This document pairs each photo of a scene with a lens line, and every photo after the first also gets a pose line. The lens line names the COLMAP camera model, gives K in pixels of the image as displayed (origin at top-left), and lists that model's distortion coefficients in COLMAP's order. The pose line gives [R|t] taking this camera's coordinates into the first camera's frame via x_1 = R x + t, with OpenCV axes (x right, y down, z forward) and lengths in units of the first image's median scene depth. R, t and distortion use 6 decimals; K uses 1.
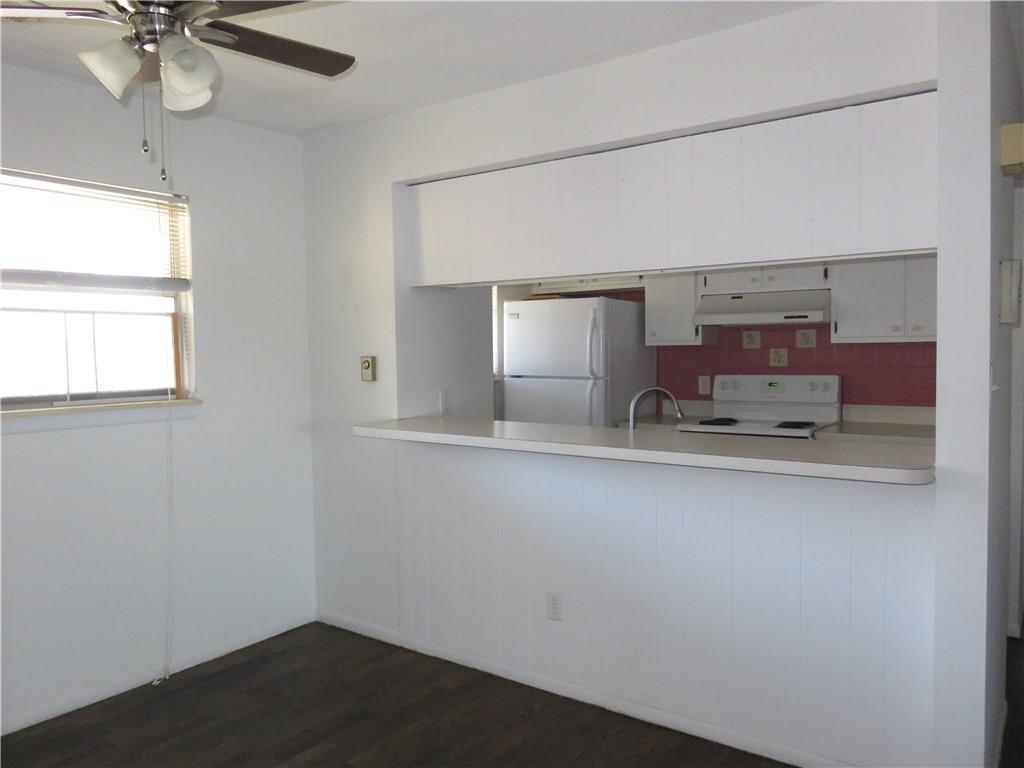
lens RADIAL K [[766.0, 0, 511.9], [0, 766.0, 381.7], [0, 0, 1]] dist [-0.004812, -0.012030]
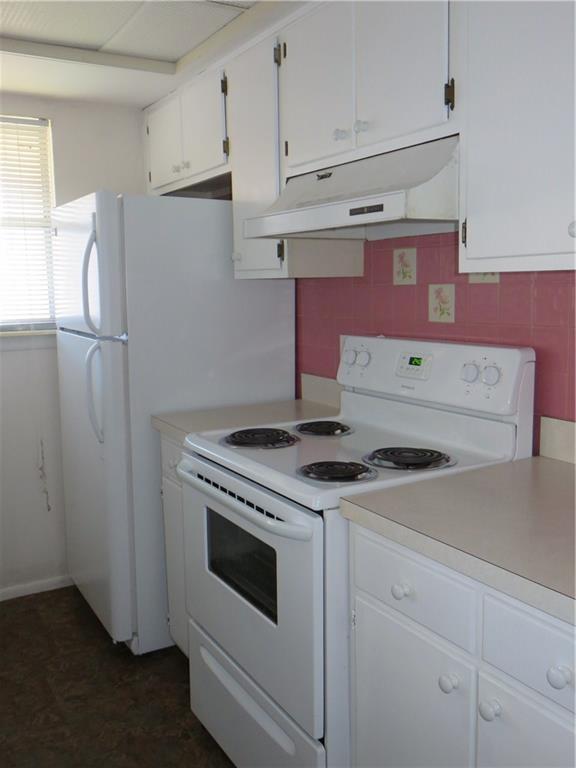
lens RADIAL K [[718.4, 0, 287.6], [0, 718.4, 386.8], [0, 0, 1]] dist [-0.000266, 0.000000]
pose [[0.909945, 0.057949, -0.410661, 0.449133], [-0.014437, 0.994016, 0.108277, -0.027516], [0.414478, -0.092597, 0.905336, 0.558301]]
